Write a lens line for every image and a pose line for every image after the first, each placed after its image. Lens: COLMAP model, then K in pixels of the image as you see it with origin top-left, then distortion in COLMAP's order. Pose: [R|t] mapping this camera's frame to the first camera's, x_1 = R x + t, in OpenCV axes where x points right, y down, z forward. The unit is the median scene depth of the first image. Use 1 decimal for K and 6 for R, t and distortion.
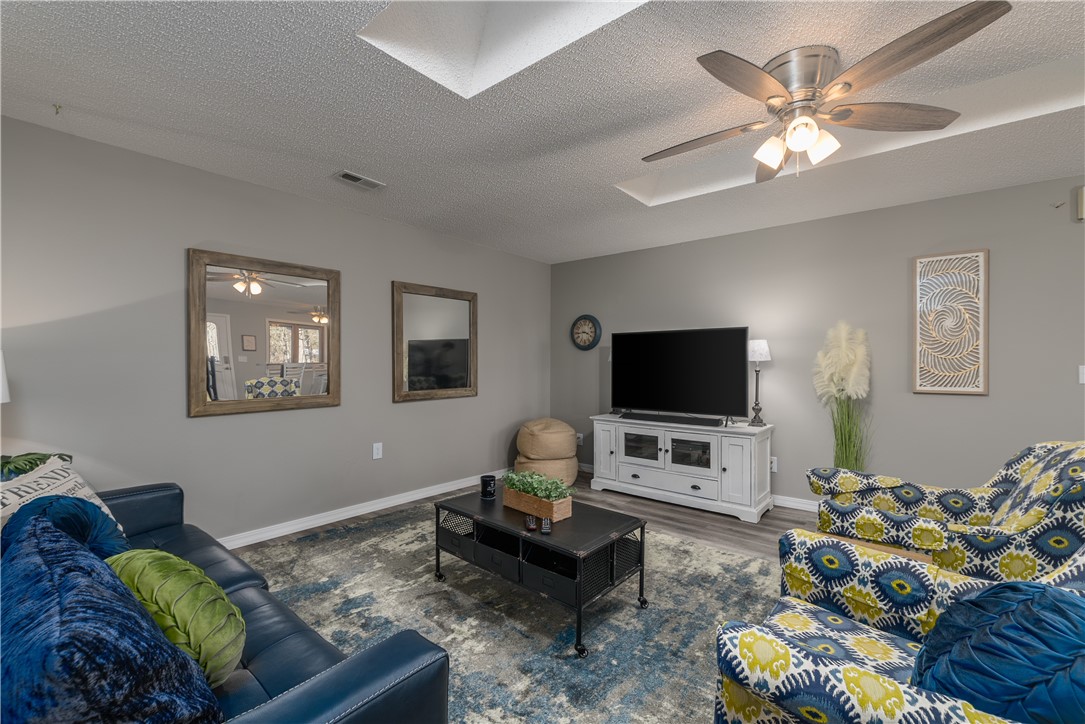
lens RADIAL K [[461.5, 0, 542.5], [0, 461.5, 362.0], [0, 0, 1]] dist [-0.000191, 0.000023]
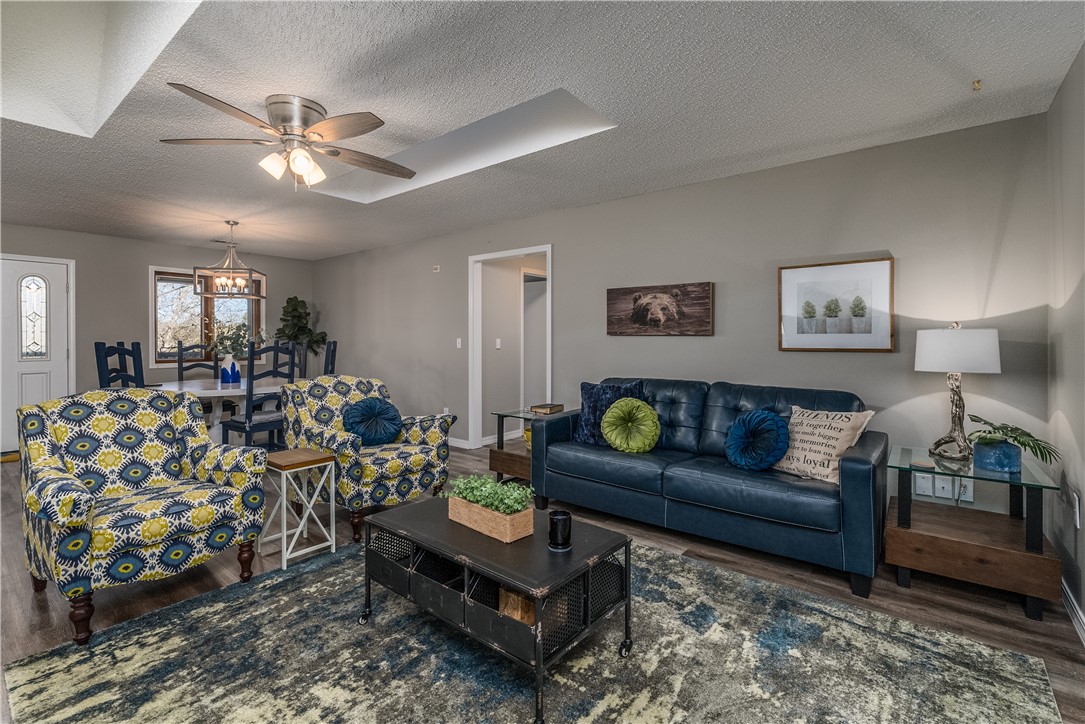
lens RADIAL K [[488.1, 0, 543.1], [0, 488.1, 338.9], [0, 0, 1]] dist [-0.002420, -0.000399]
pose [[-0.999752, -0.002532, -0.022107, -0.063890], [-0.002345, 0.999961, -0.008470, 0.010091], [0.022128, -0.008416, -0.999720, 1.336178]]
